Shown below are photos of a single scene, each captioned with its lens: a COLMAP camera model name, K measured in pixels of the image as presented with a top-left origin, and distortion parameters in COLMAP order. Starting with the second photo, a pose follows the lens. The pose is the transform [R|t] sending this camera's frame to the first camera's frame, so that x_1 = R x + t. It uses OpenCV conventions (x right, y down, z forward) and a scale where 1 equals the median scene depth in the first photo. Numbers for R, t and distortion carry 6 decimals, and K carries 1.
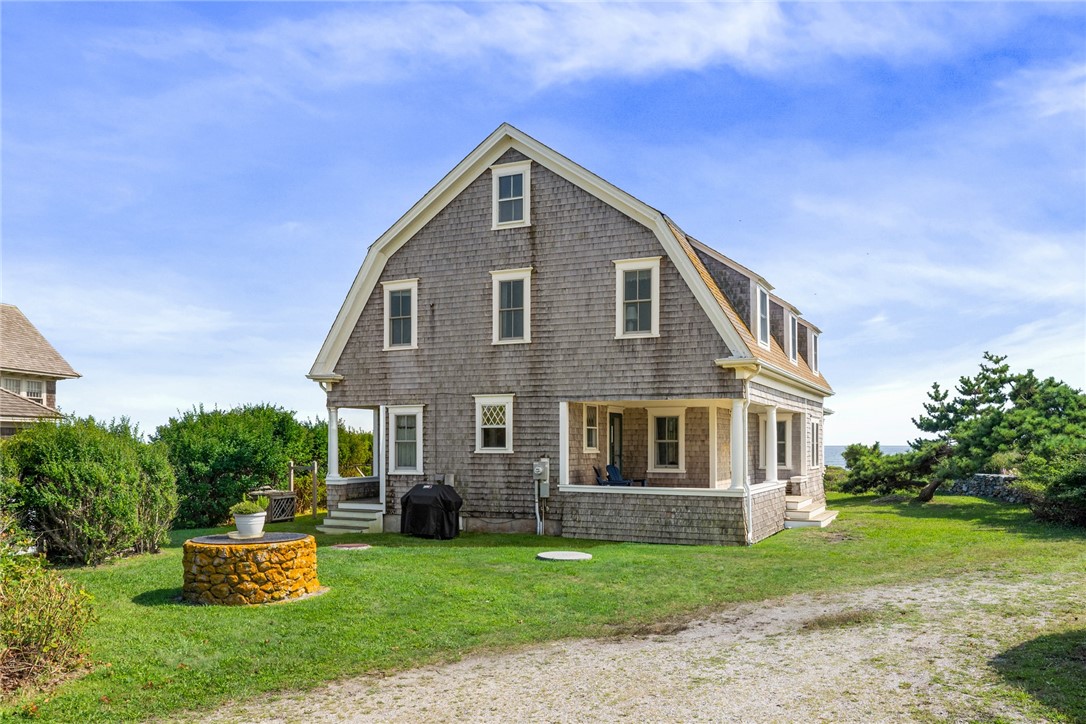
lens RADIAL K [[849.8, 0, 541.5], [0, 849.8, 460.1], [0, 0, 1]] dist [-0.002888, -0.000247]
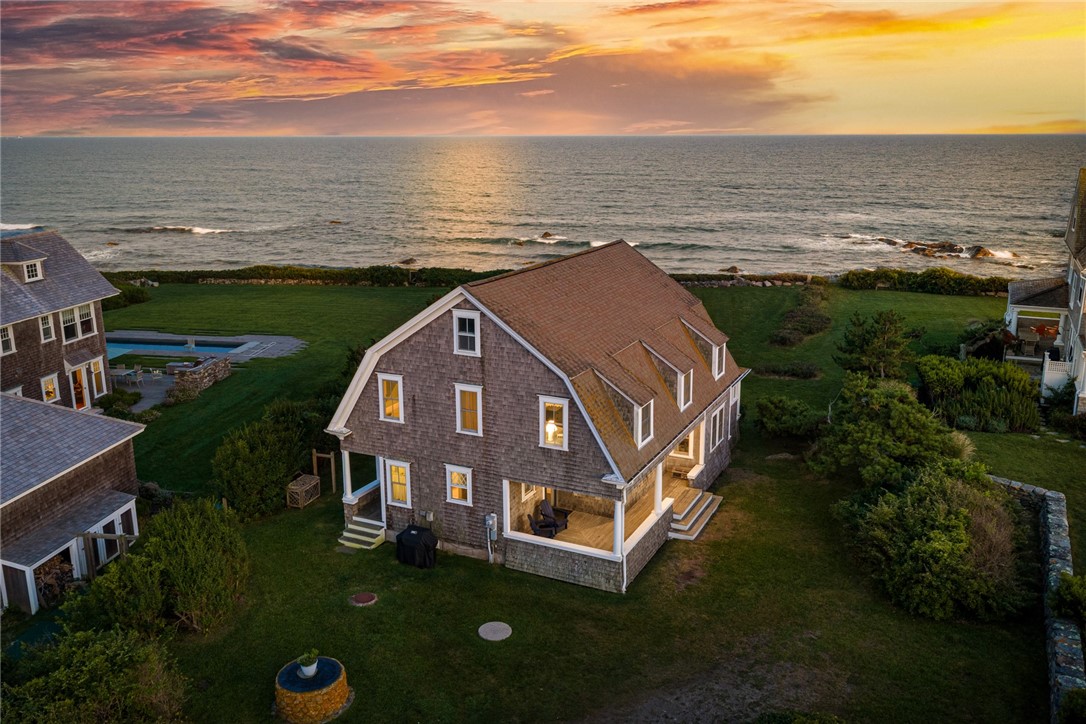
lens RADIAL K [[901.3, 0, 550.8], [0, 901.3, 366.1], [0, 0, 1]] dist [0.005491, -0.002676]
pose [[0.999913, 0.001239, -0.013148, 0.119408], [0.001898, 0.971773, 0.235912, -0.601844], [0.013069, -0.235916, 0.971685, -0.430608]]
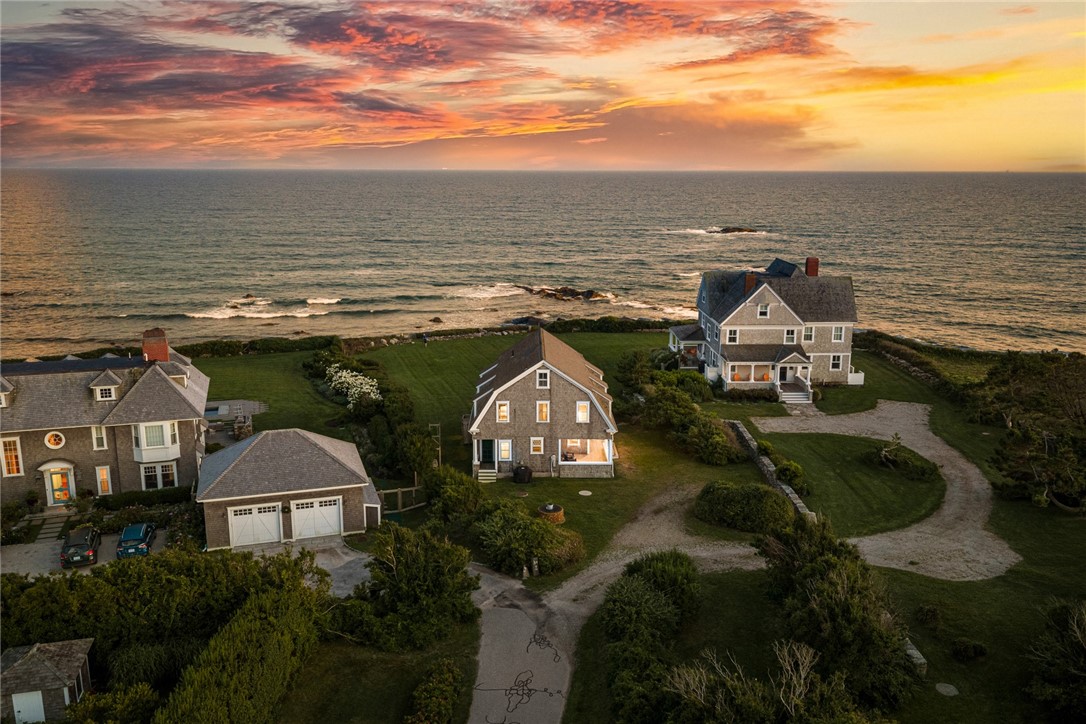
lens RADIAL K [[901.3, 0, 550.8], [0, 901.3, 366.1], [0, 0, 1]] dist [0.005491, -0.002676]
pose [[0.894897, -0.091597, 0.436773, -1.523207], [0.001259, 0.979224, 0.202777, -1.064350], [-0.446272, -0.180915, 0.876420, -2.053668]]
